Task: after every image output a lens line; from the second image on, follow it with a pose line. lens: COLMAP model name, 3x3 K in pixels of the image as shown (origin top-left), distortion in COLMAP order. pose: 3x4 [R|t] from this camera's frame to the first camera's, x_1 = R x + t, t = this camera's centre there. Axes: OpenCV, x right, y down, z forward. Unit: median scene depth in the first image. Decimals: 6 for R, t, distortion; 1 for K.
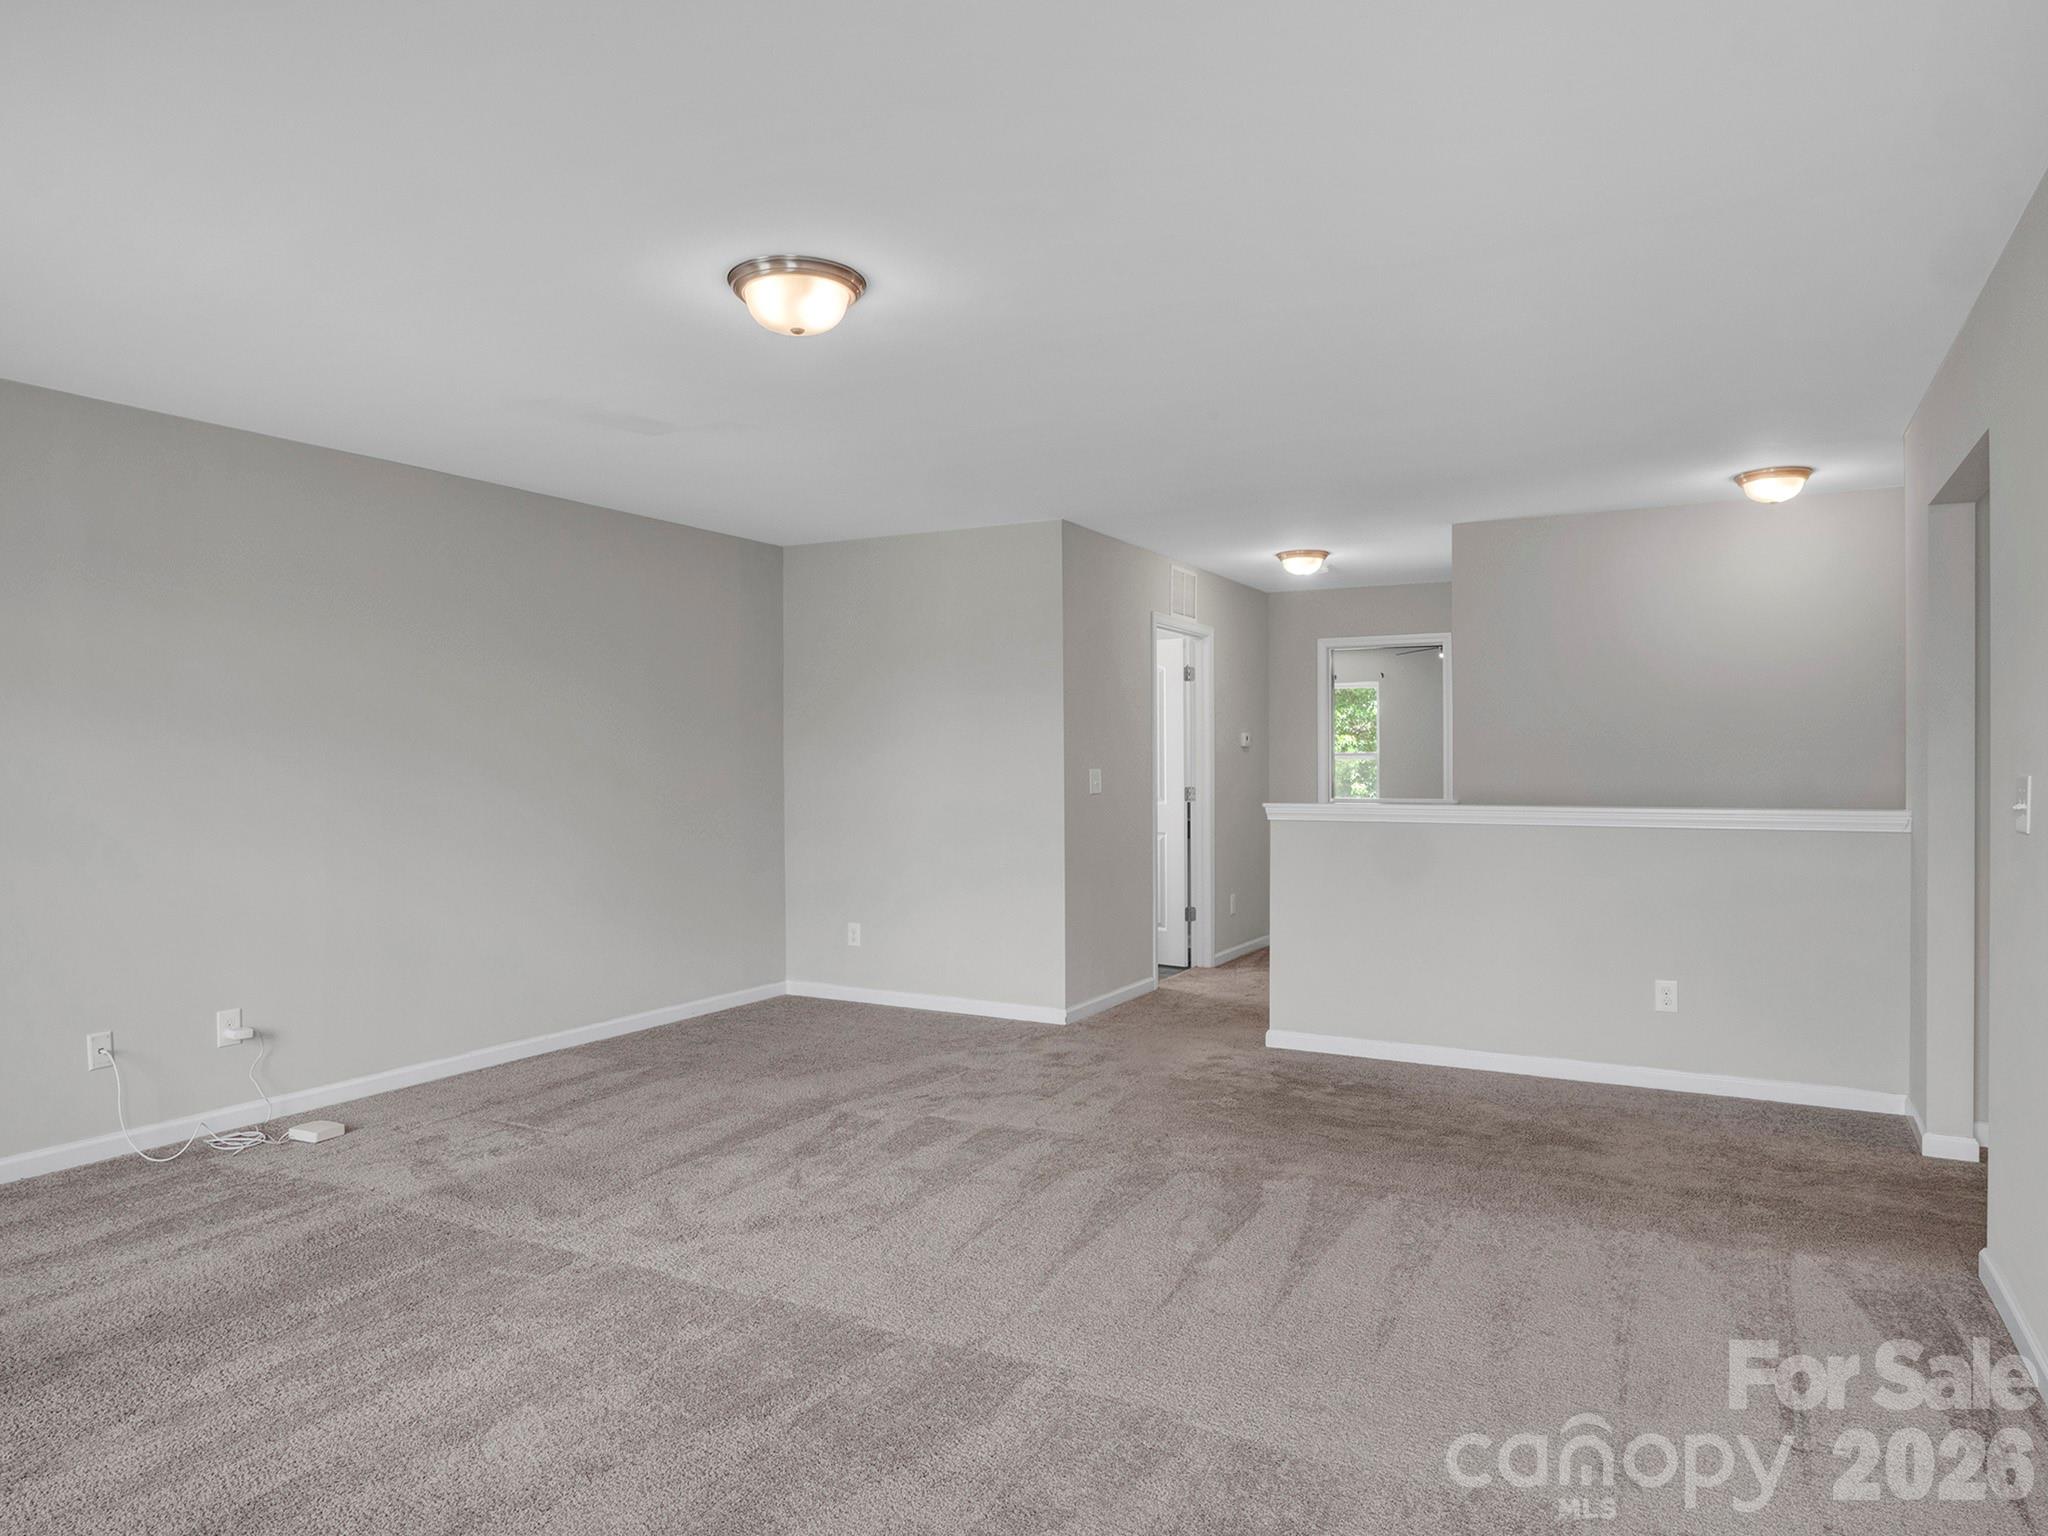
lens RADIAL K [[1293.7, 0, 1035.8], [0, 1293.7, 771.2], [0, 0, 1]] dist [-0.019331, 0.005040]
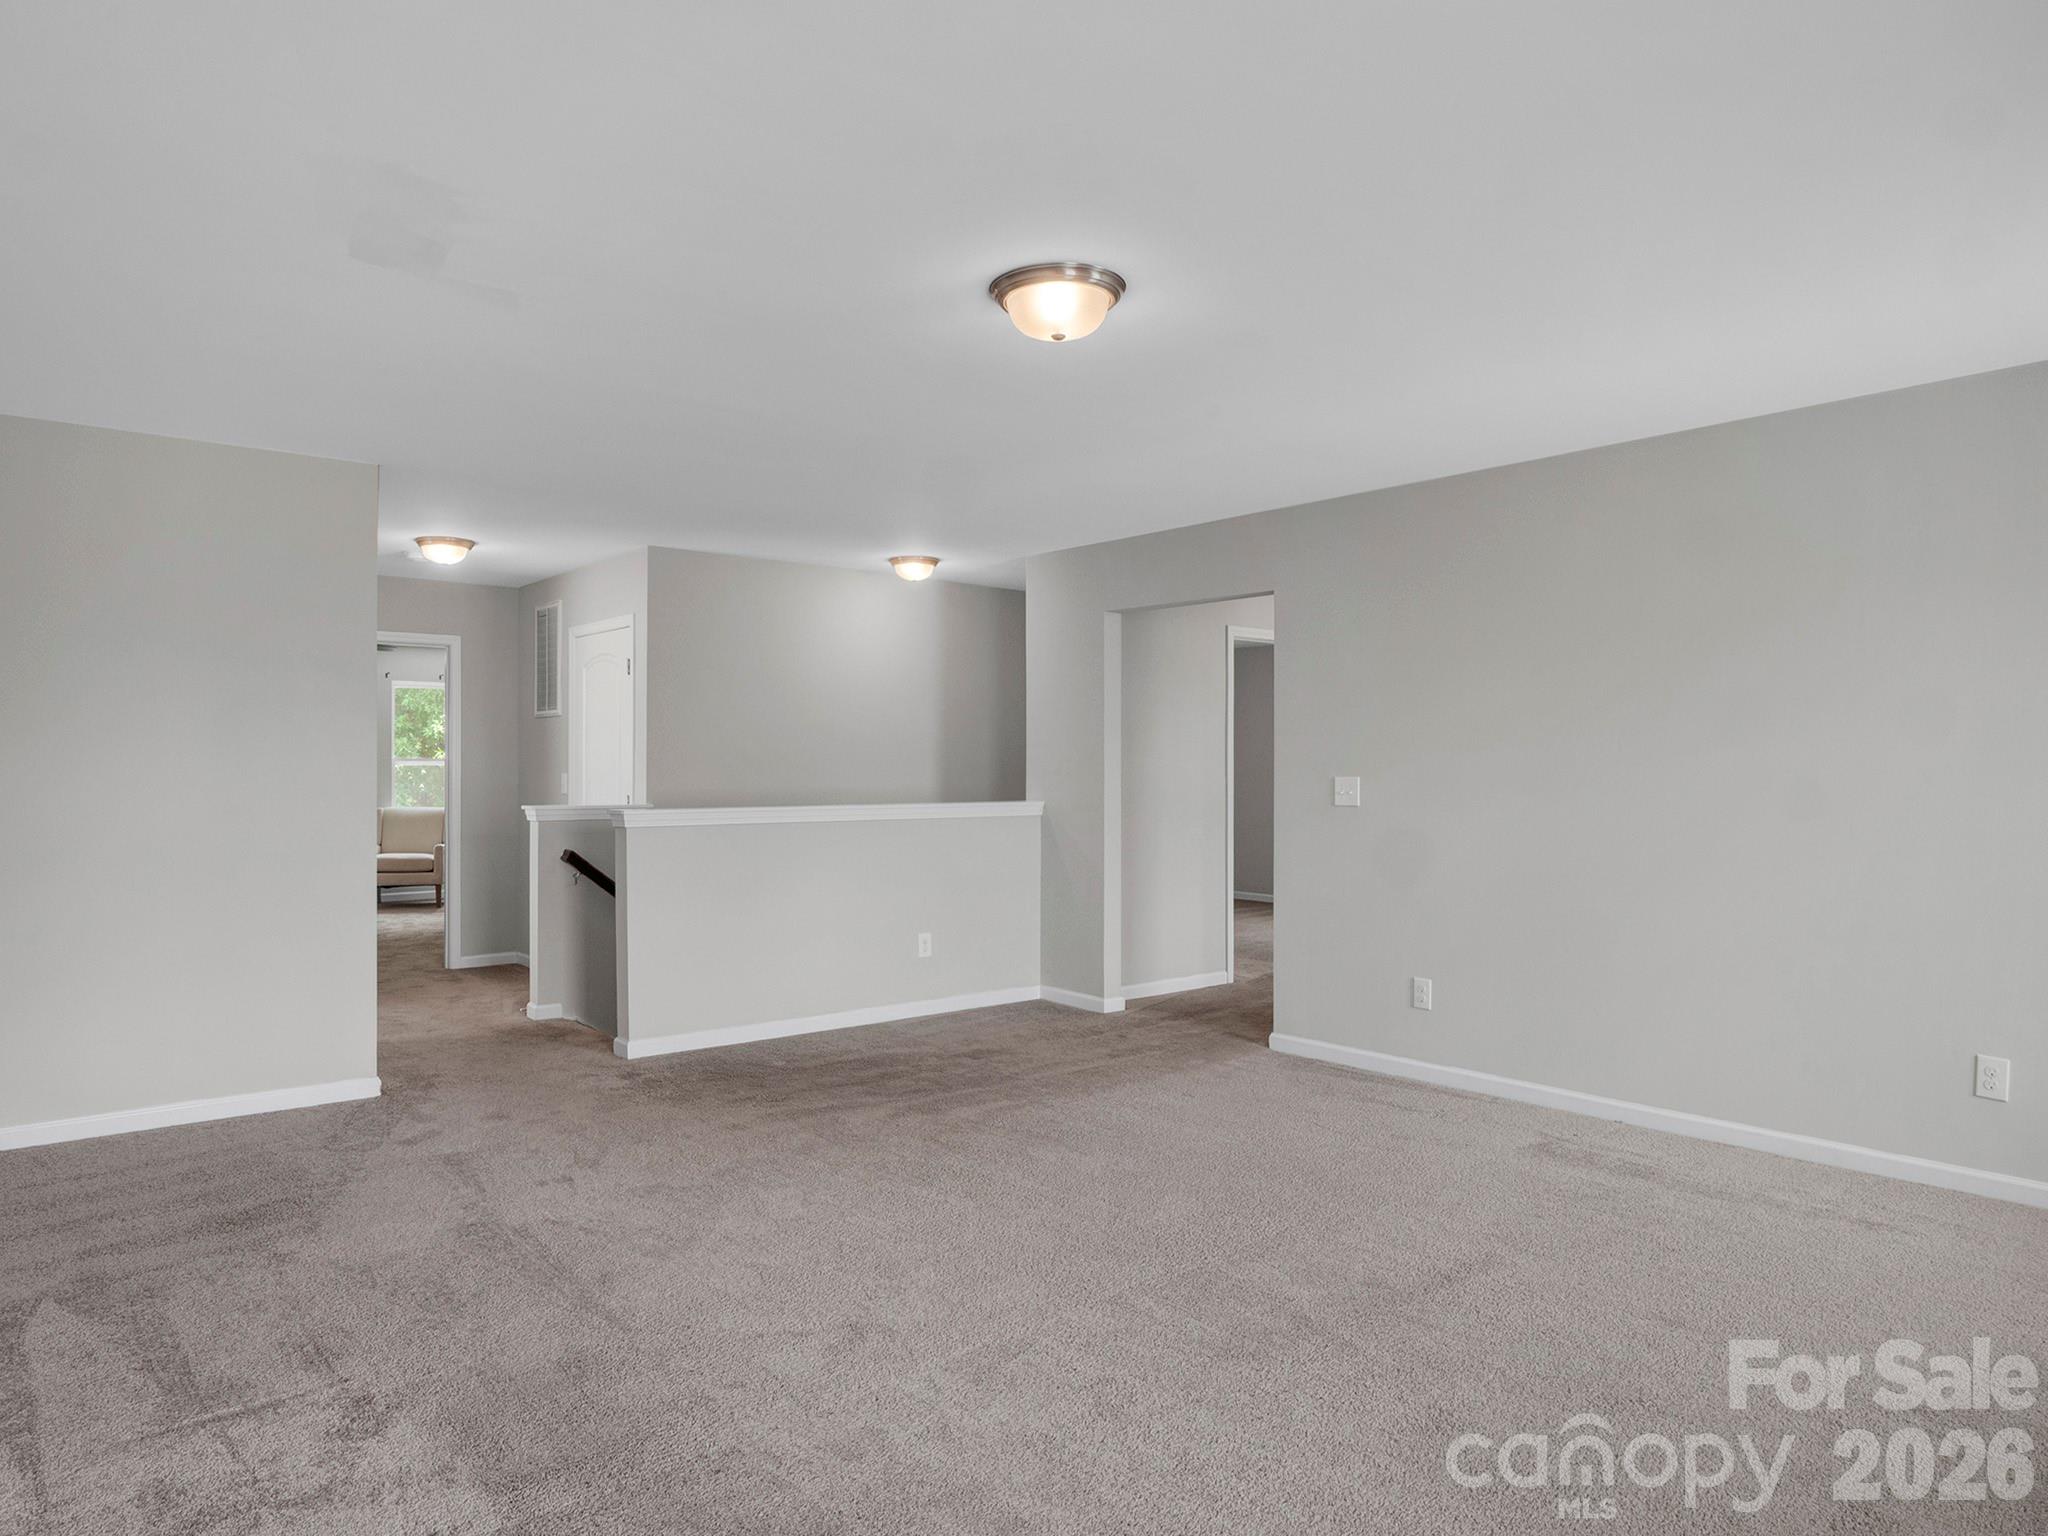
lens RADIAL K [[1293.7, 0, 1022.8], [0, 1293.7, 769.7], [0, 0, 1]] dist [-0.019331, 0.005040]
pose [[0.347207, 0.005223, 0.937774, -0.678113], [0.005805, 0.999953, -0.007719, 0.004162], [-0.937771, 0.008124, 0.347161, 0.410874]]
